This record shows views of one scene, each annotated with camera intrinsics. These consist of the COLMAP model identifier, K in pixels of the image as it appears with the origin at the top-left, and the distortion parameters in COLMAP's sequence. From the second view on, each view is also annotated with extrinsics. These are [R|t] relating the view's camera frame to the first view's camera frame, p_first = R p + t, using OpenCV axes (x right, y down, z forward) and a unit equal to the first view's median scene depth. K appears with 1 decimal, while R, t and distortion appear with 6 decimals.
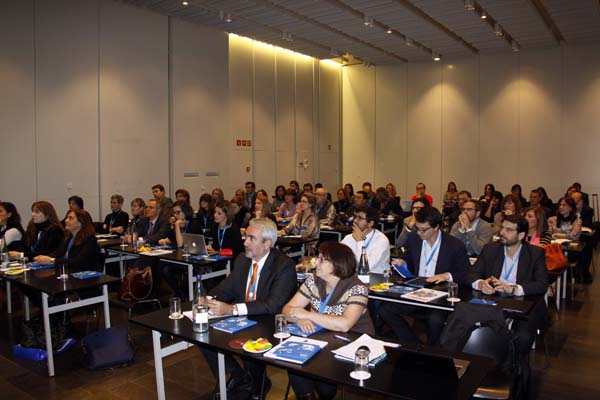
lens RADIAL K [[491.6, 0, 300.0], [0, 491.6, 200.0], [0, 0, 1]] dist [-0.138357, 0.002666]
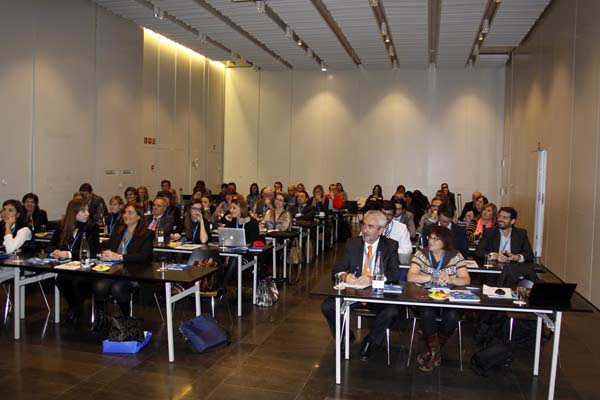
lens RADIAL K [[510.8, 0, 300.0], [0, 510.8, 200.0], [0, 0, 1]] dist [-0.095868, -0.001468]
pose [[0.928319, -0.000212, 0.371786, -0.232869], [0.000206, 1.000000, 0.000057, 0.002855], [-0.371786, 0.000024, 0.928319, -0.060915]]
